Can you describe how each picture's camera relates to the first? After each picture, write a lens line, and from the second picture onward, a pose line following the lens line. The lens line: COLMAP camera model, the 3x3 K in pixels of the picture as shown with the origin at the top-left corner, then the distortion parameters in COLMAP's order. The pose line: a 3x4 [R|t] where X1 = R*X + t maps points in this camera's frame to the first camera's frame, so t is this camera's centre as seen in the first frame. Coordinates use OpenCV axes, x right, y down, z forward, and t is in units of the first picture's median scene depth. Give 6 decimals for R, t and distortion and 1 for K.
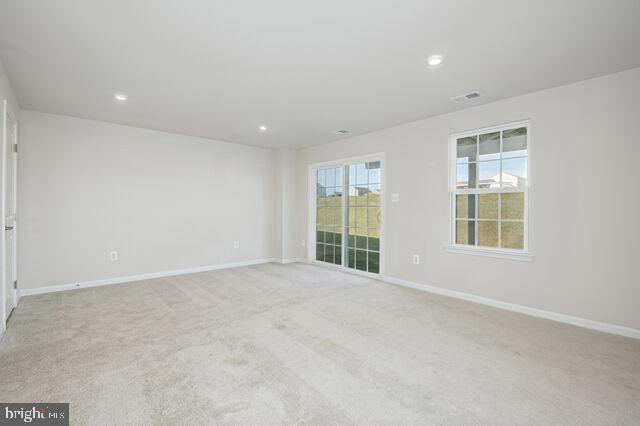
lens RADIAL K [[297.9, 0, 320.0], [0, 297.9, 213.0], [0, 0, 1]] dist [0.001161, 0.000178]
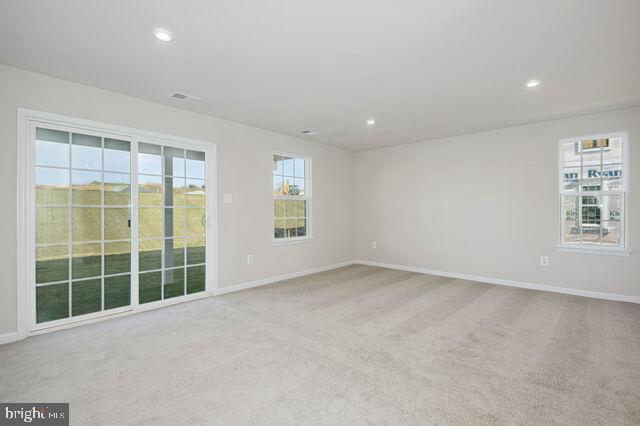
lens RADIAL K [[297.9, 0, 320.0], [0, 297.9, 213.0], [0, 0, 1]] dist [0.001161, 0.000178]
pose [[-0.111576, -0.017381, 0.993604, -0.629784], [0.002790, 0.999838, 0.017803, -0.021494], [-0.993752, 0.004758, -0.111509, 0.765238]]
